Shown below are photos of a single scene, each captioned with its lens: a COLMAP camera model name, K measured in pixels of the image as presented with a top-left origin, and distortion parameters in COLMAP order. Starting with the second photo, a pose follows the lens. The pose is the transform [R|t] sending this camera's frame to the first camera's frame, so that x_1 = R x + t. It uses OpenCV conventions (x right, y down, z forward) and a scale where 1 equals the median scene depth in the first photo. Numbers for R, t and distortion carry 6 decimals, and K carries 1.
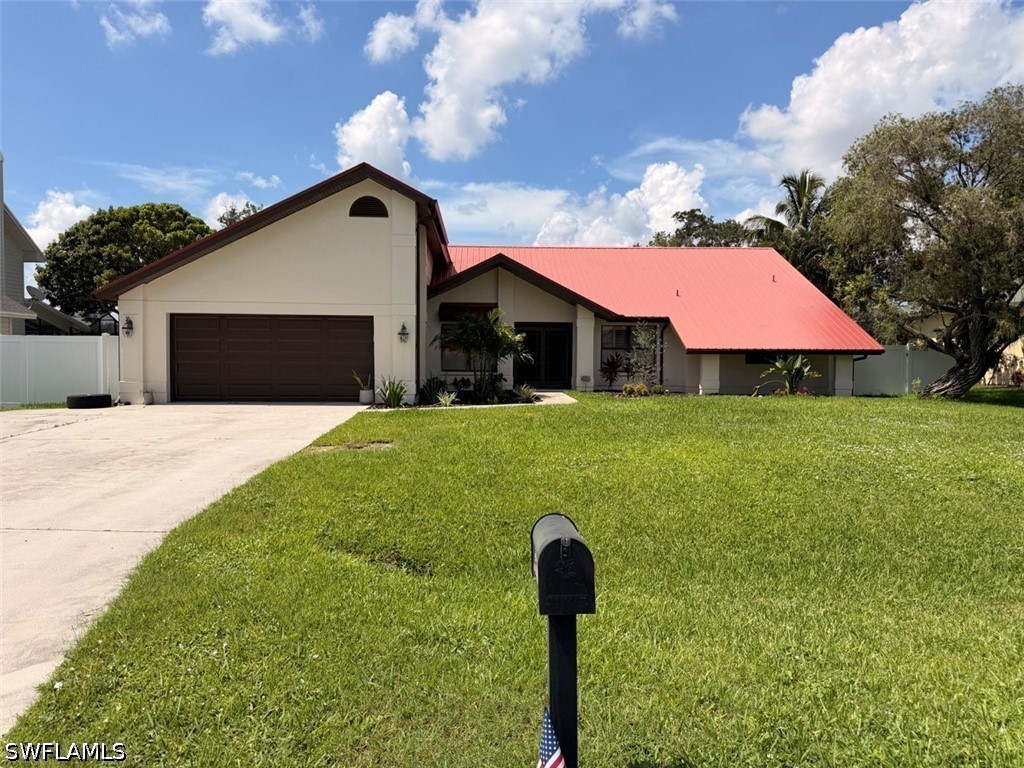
lens RADIAL K [[724.6, 0, 493.3], [0, 724.6, 377.4], [0, 0, 1]] dist [0.034541, -0.044661]
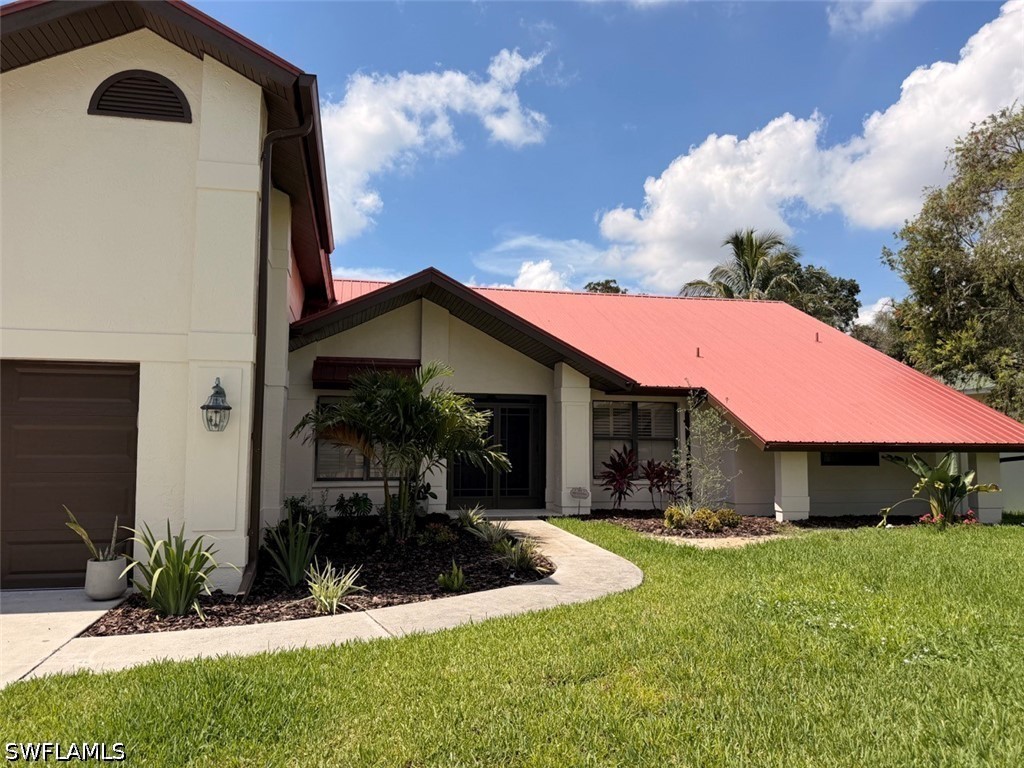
lens RADIAL K [[724.6, 0, 509.7], [0, 724.6, 385.6], [0, 0, 1]] dist [0.034541, -0.044661]
pose [[0.981037, 0.016741, 0.193094, -0.036975], [0.002876, 0.994896, -0.100866, -0.025888], [-0.193797, 0.099508, 0.975982, 0.468124]]
